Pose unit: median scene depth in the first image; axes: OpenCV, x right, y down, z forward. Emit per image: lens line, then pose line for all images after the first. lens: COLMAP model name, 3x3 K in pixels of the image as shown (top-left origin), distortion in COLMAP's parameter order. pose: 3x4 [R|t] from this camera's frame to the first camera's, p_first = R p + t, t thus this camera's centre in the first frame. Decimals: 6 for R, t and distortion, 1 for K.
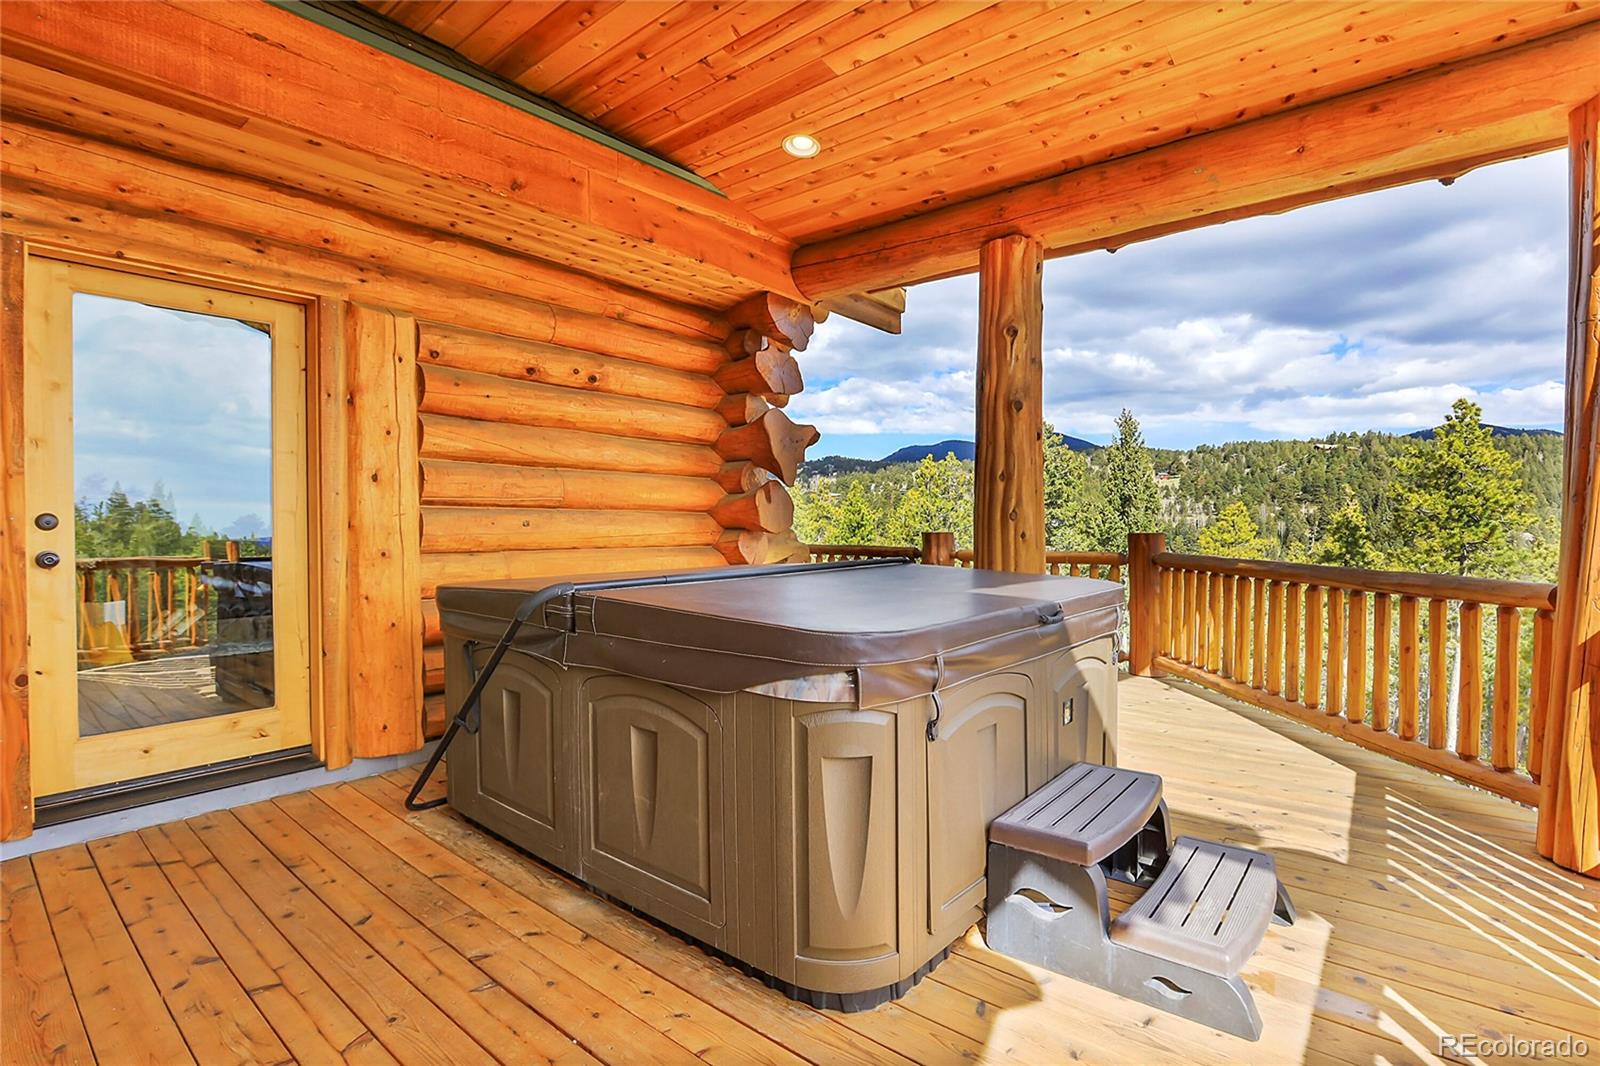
lens RADIAL K [[759.2, 0, 802.0], [0, 759.2, 515.8], [0, 0, 1]] dist [-0.078777, 0.023052]
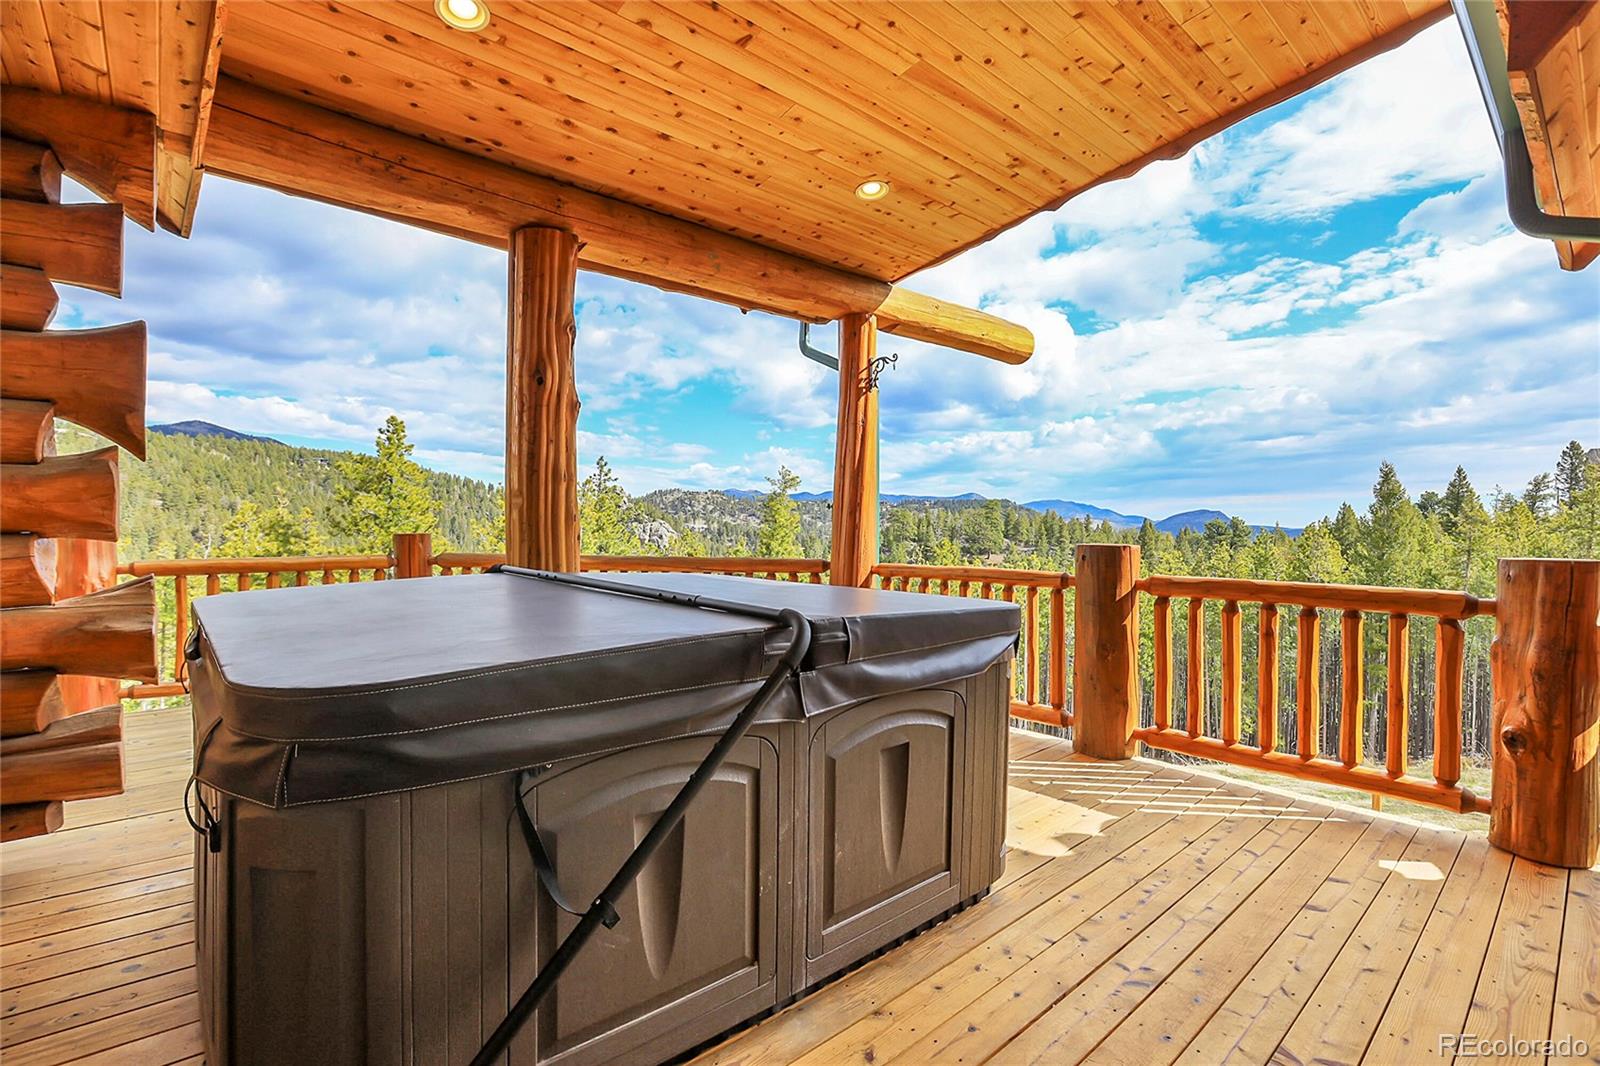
lens RADIAL K [[738.4, 0, 809.8], [0, 738.4, 524.4], [0, 0, 1]] dist [-0.052617, 0.019470]
pose [[0.133140, -0.000802, 0.991097, -0.569822], [-0.014689, 0.999888, 0.002783, 0.002754], [-0.990988, -0.014928, 0.133114, 0.491481]]
